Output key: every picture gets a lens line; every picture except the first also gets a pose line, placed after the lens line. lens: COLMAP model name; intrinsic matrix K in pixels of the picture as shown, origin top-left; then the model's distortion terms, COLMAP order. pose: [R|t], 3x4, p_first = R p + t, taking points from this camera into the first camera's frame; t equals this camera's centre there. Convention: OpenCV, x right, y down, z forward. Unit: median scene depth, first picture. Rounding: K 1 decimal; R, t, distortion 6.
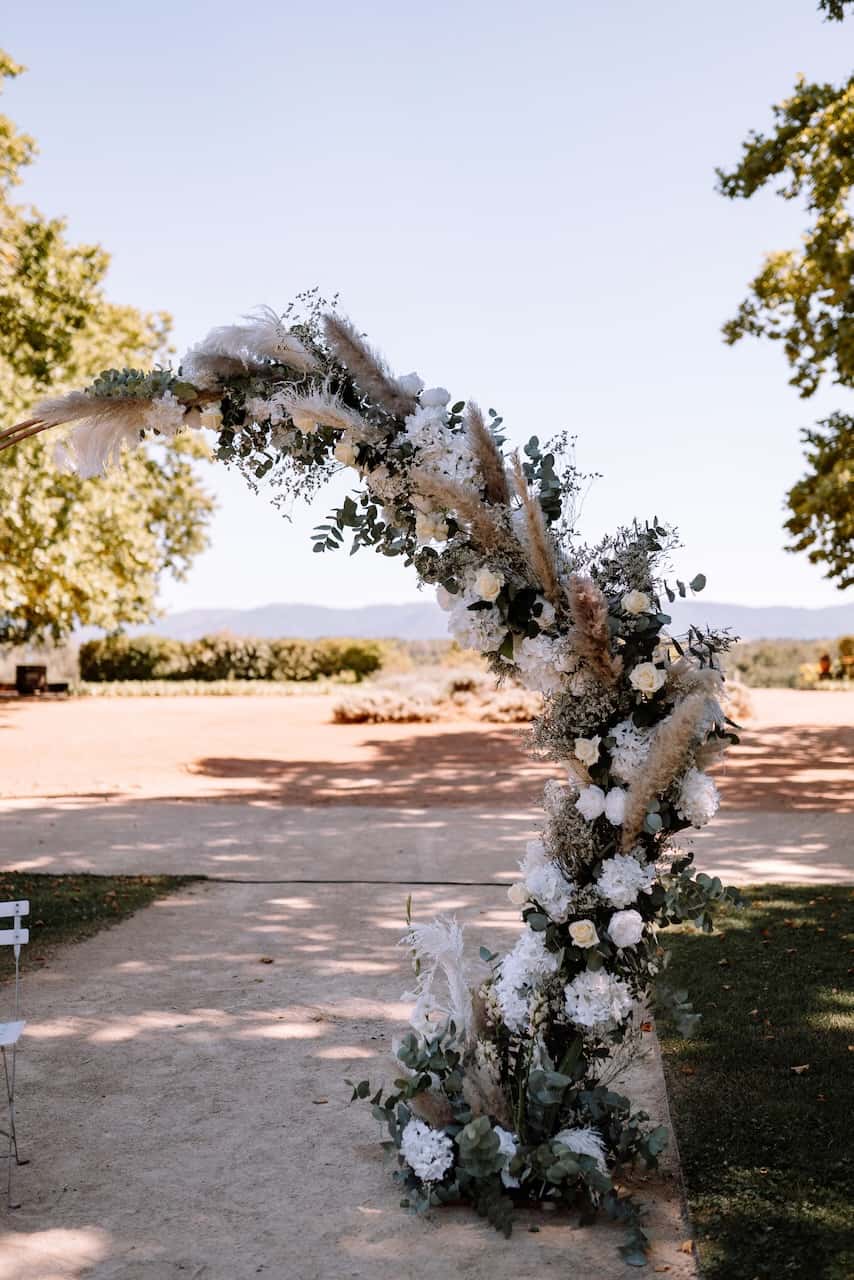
lens RADIAL K [[1287.3, 0, 423.1], [0, 1287.3, 639.6], [0, 0, 1]] dist [-0.030262, 0.000000]
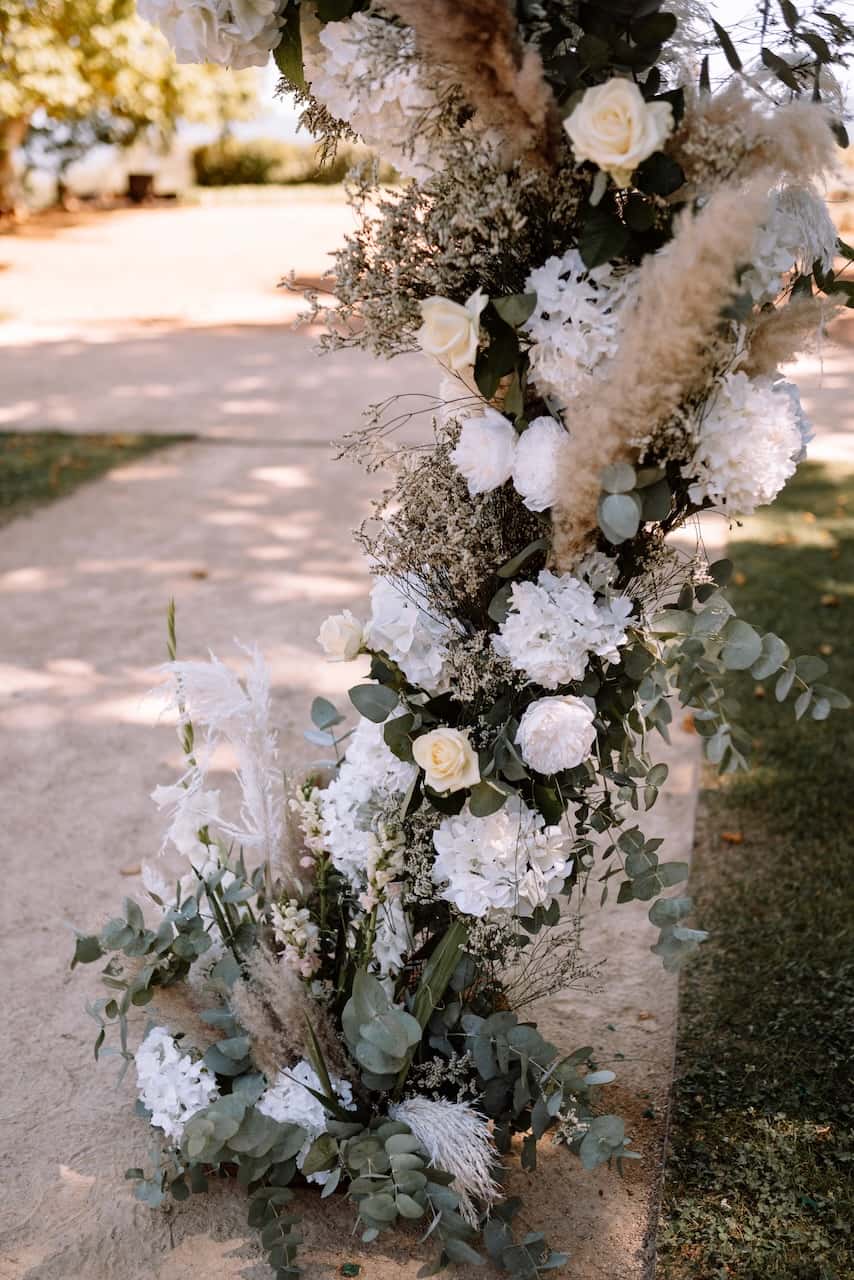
lens RADIAL K [[1287.3, 0, 421.4], [0, 1287.3, 635.5], [0, 0, 1]] dist [-0.030262, 0.000000]
pose [[0.994537, 0.030757, -0.099754, 0.150376], [0.007249, 0.932951, 0.359931, 0.031223], [0.104136, -0.358688, 0.927631, 0.577526]]
